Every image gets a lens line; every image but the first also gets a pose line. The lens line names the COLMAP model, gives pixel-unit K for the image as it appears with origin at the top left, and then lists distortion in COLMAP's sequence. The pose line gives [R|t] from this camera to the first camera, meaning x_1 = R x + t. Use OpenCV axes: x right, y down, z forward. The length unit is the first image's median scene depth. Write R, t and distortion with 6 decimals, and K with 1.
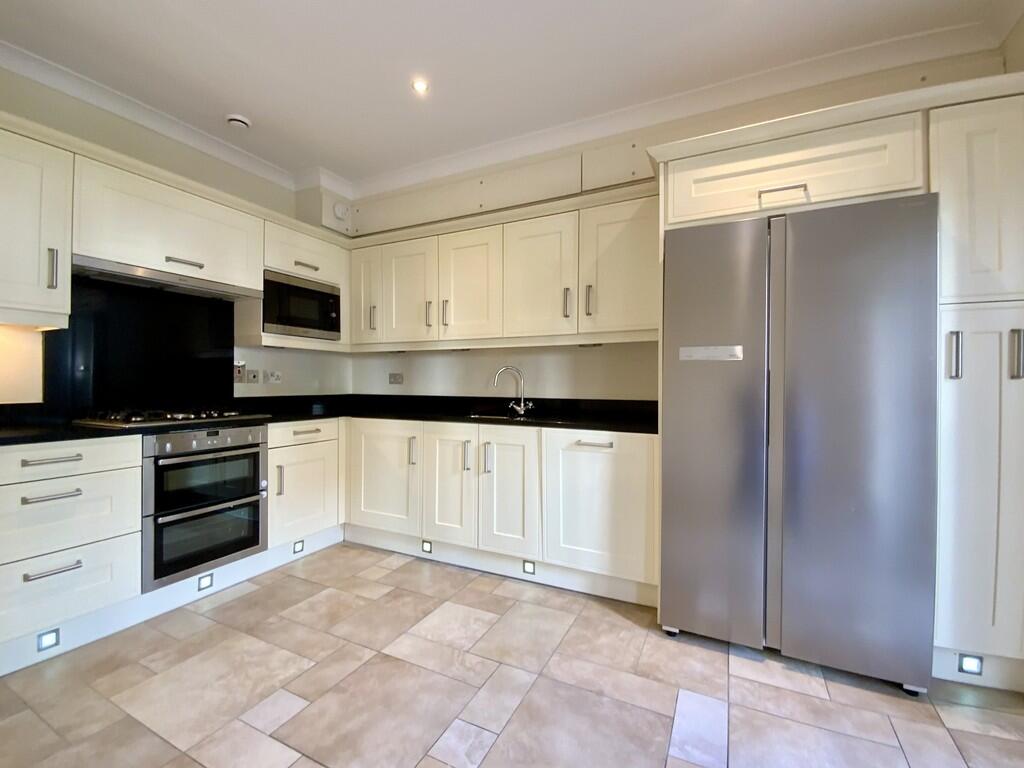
lens RADIAL K [[439.4, 0, 512.0], [0, 439.4, 384.0], [0, 0, 1]] dist [0.010916, -0.012390]
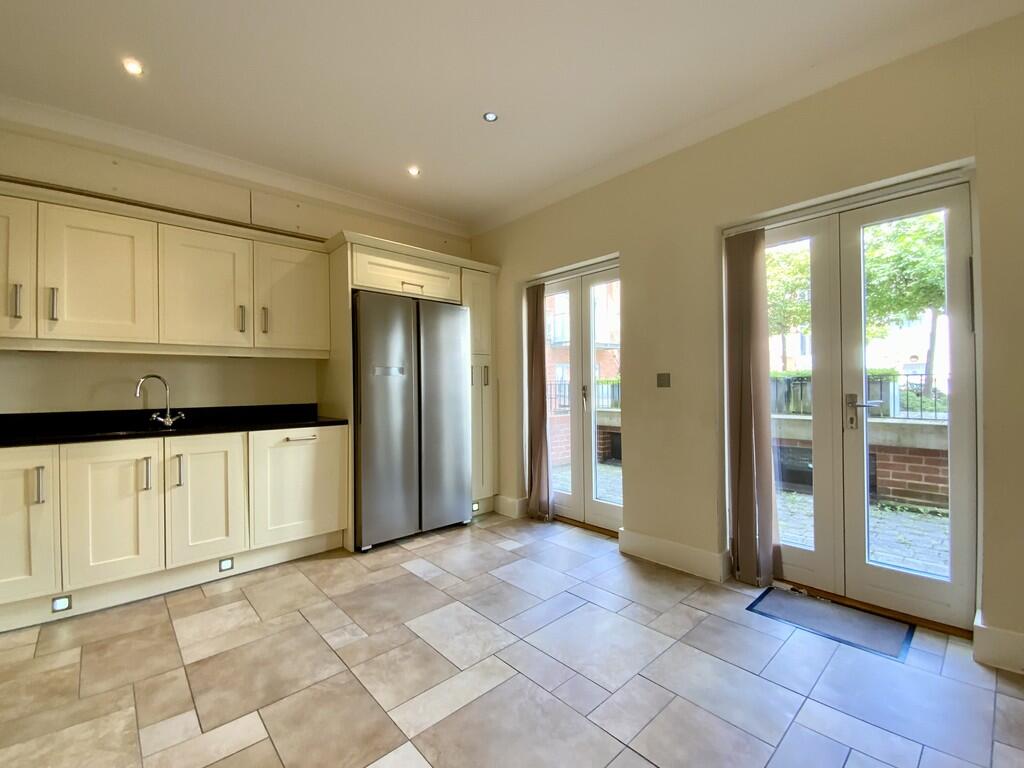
lens RADIAL K [[439.4, 0, 512.0], [0, 439.4, 384.0], [0, 0, 1]] dist [0.010916, -0.012390]
pose [[0.363750, -0.003824, 0.931489, -0.785858], [0.014973, 0.999886, -0.001742, -0.011081], [-0.931376, 0.014581, 0.363766, -0.046599]]
